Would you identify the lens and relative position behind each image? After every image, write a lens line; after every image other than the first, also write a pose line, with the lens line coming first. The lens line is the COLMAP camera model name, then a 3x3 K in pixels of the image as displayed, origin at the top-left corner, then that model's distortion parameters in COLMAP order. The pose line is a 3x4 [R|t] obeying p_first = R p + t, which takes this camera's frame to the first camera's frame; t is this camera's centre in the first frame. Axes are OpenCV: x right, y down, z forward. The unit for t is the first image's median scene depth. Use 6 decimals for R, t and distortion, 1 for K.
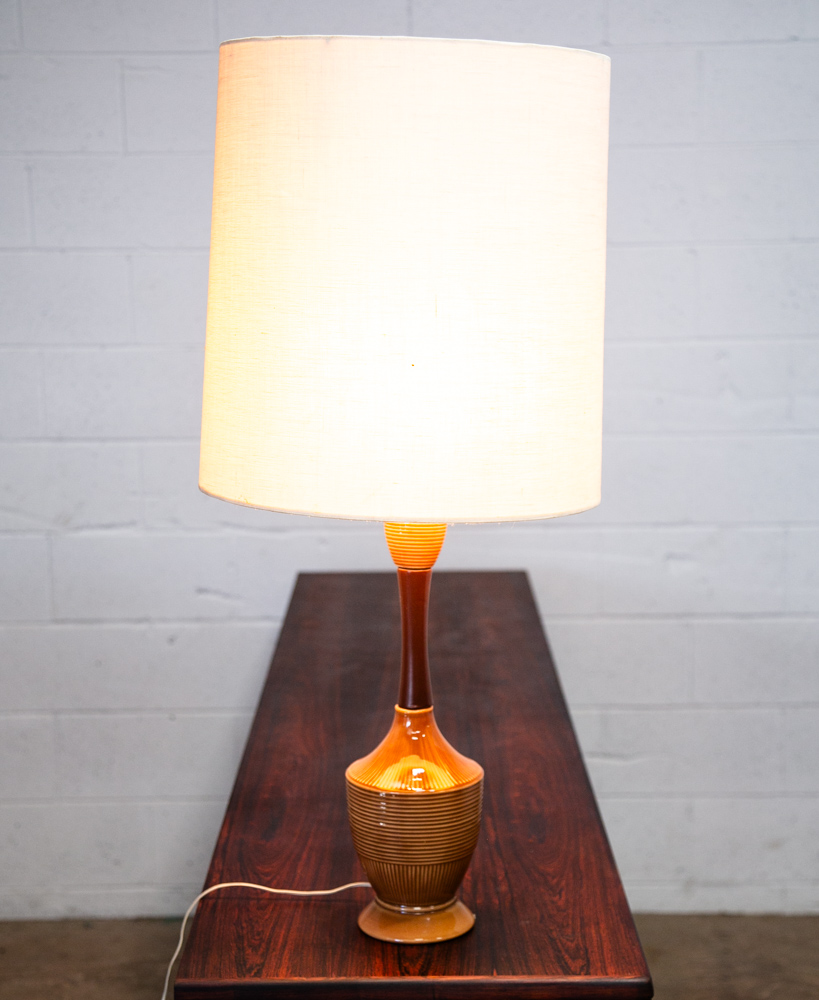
lens RADIAL K [[1684.7, 0, 423.9], [0, 1684.7, 516.1], [0, 0, 1]] dist [0.021943, 0.127571]
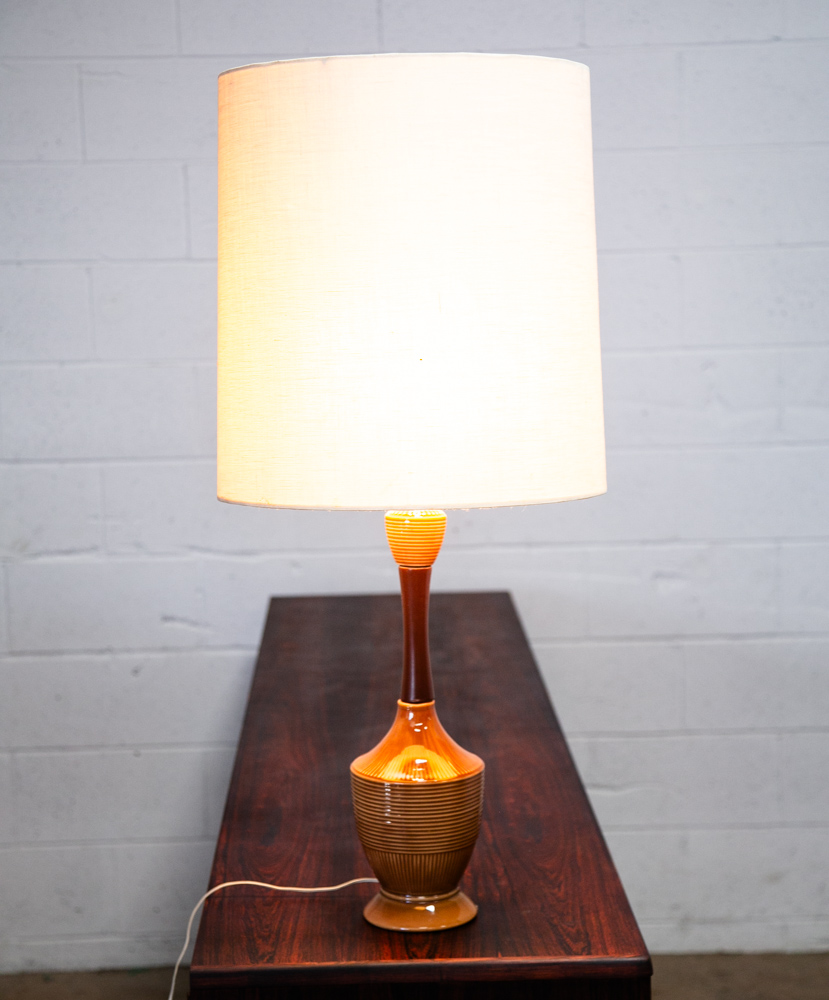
lens RADIAL K [[2011.0, 0, 414.5], [0, 2011.0, 500.0], [0, 0, 1]] dist [0.067036, 0.021126]
pose [[0.999545, -0.012809, 0.027302, -0.032784], [0.013790, 0.999254, -0.036069, 0.029045], [-0.026819, 0.036429, 0.998976, -0.198777]]
